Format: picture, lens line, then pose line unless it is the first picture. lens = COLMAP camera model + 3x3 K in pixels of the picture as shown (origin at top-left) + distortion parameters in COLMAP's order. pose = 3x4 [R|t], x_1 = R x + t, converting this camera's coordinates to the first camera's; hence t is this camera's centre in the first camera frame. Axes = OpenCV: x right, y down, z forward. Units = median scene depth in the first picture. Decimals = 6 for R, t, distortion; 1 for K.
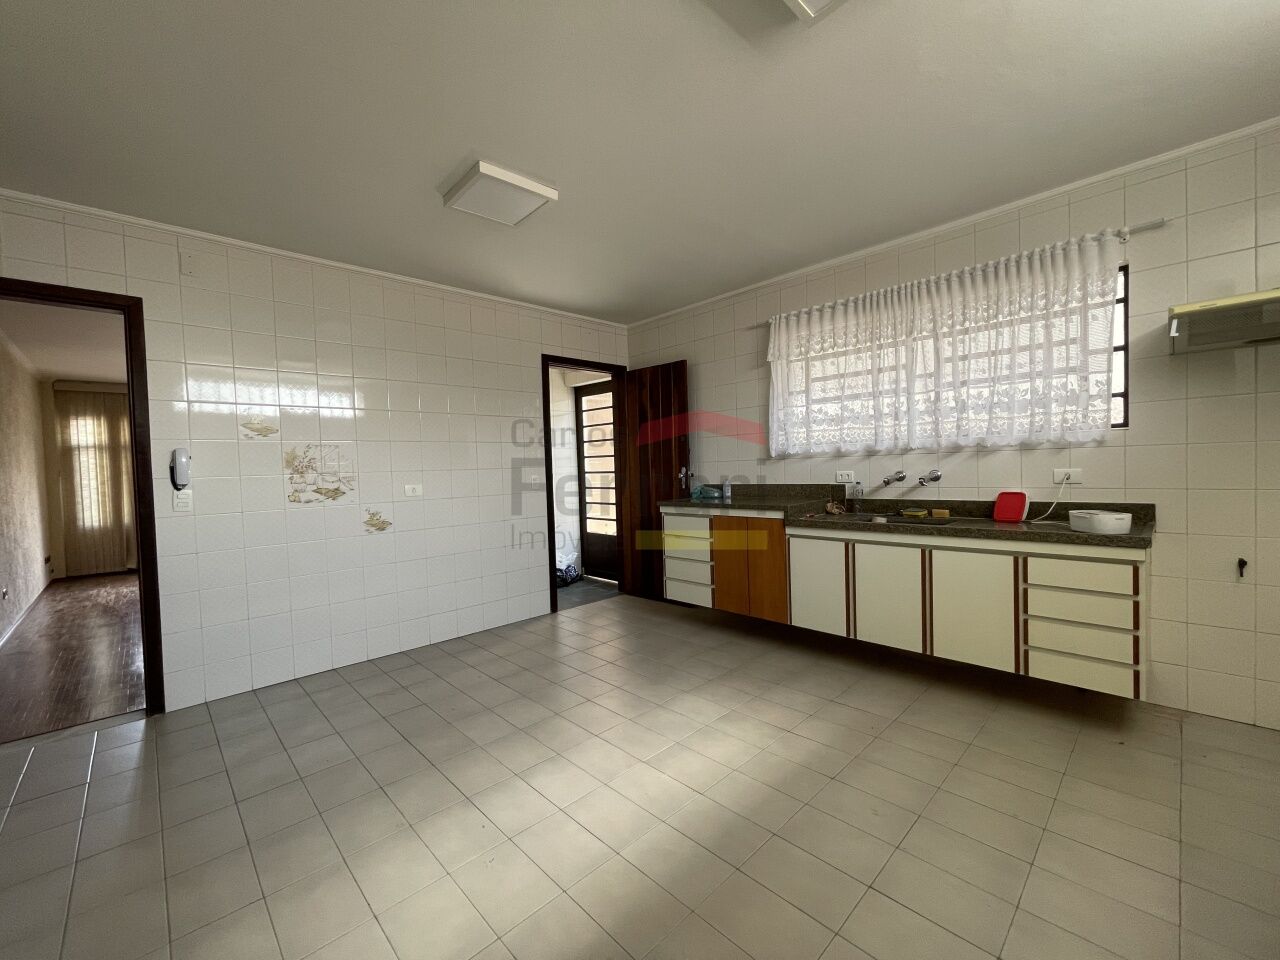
lens RADIAL K [[520.9, 0, 637.5], [0, 520.9, 481.3], [0, 0, 1]] dist [-0.003568, 0.002479]
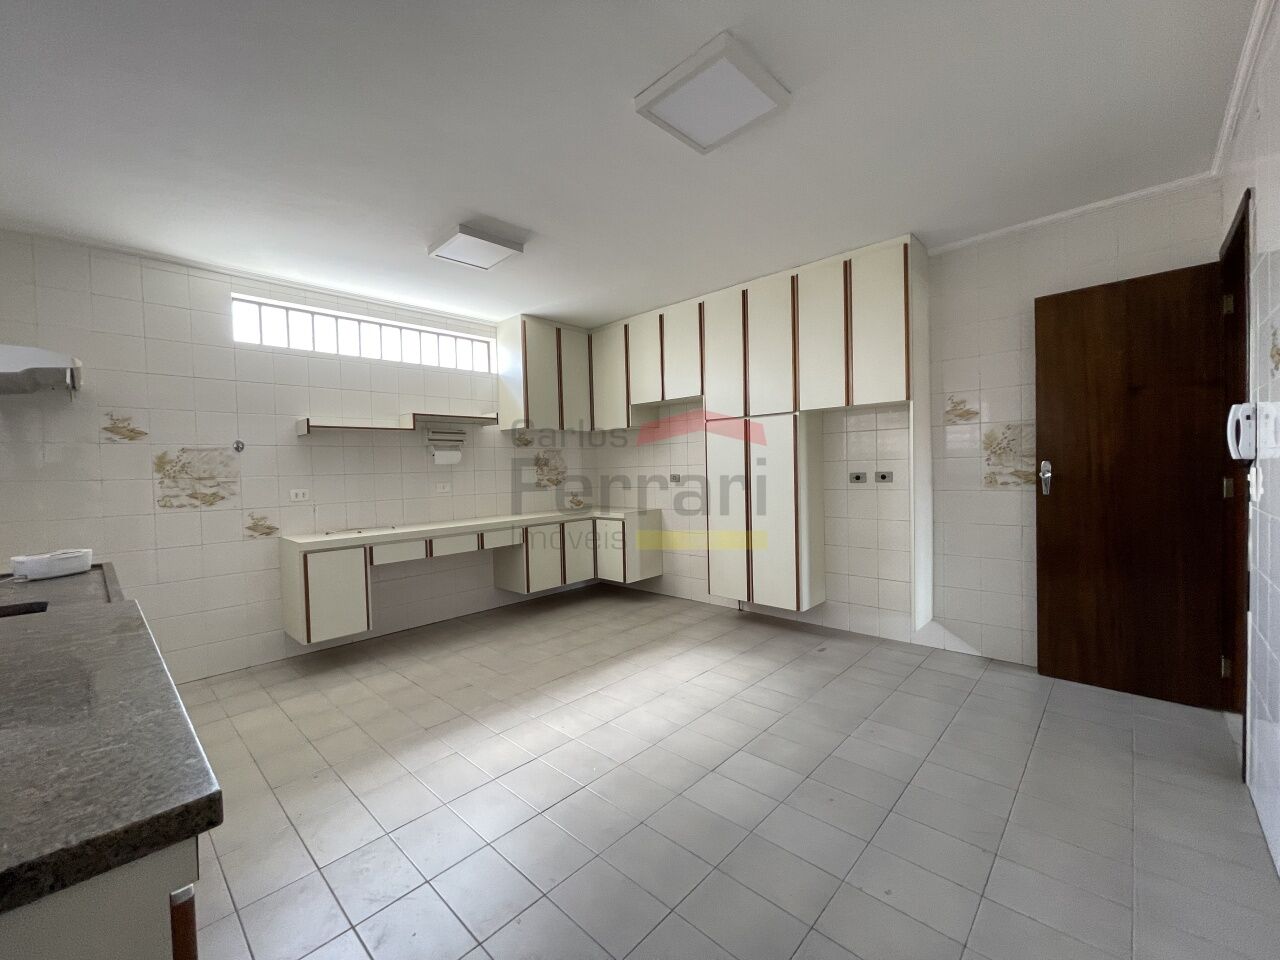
lens RADIAL K [[520.9, 0, 641.6], [0, 520.9, 479.5], [0, 0, 1]] dist [-0.003568, 0.002479]
pose [[-0.996527, 0.061596, -0.056040, -0.066753], [0.058359, 0.996628, 0.057676, -0.043815], [0.059404, 0.054205, -0.996761, 1.348852]]
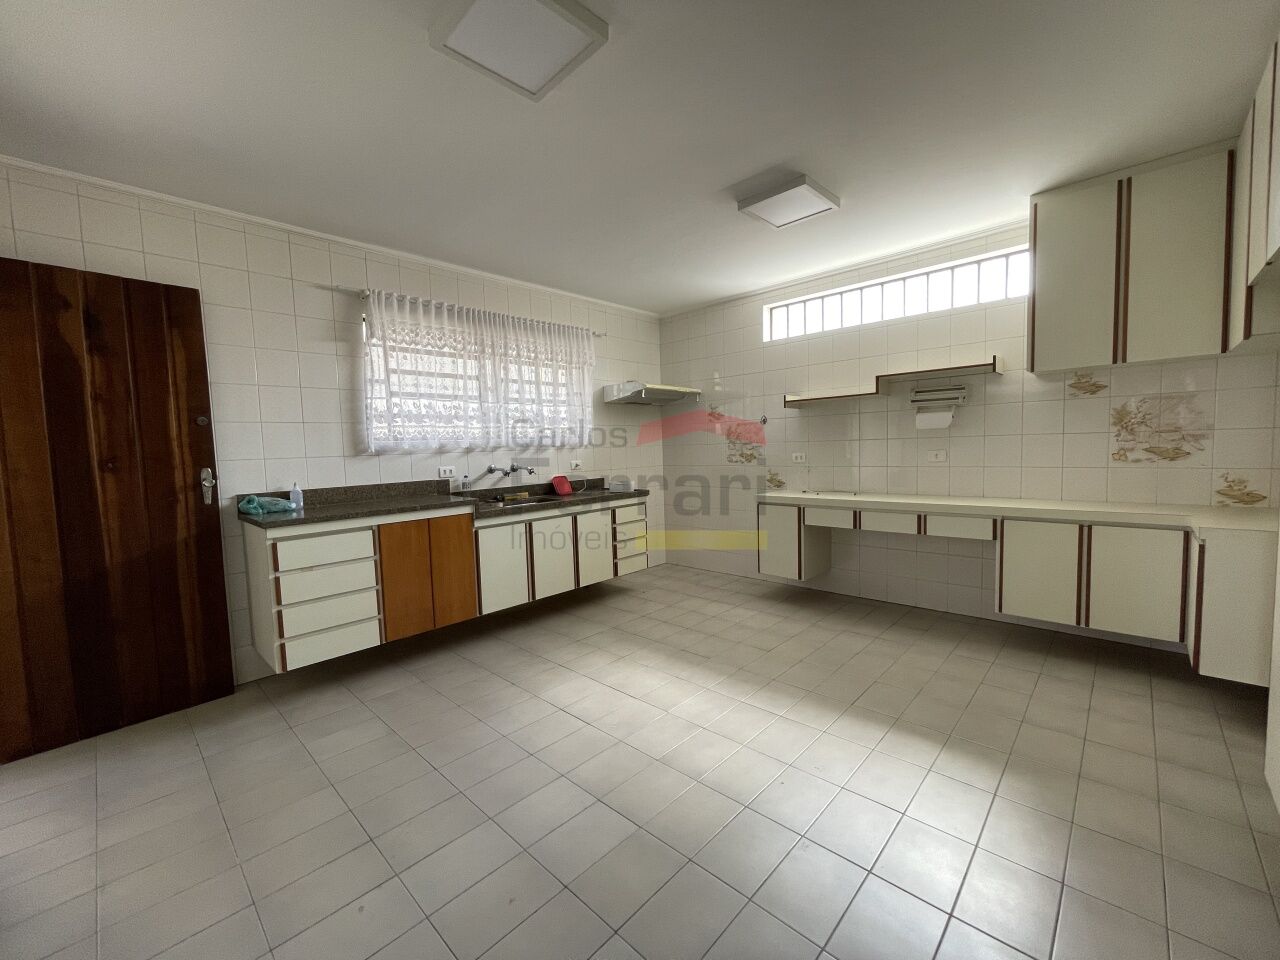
lens RADIAL K [[520.9, 0, 640.0], [0, 520.9, 483.4], [0, 0, 1]] dist [-0.003568, 0.002479]
pose [[-0.050816, -0.034428, 0.998114, -0.709596], [0.063208, 0.997291, 0.037618, -0.001160], [-0.996706, 0.065001, -0.048502, 0.702102]]
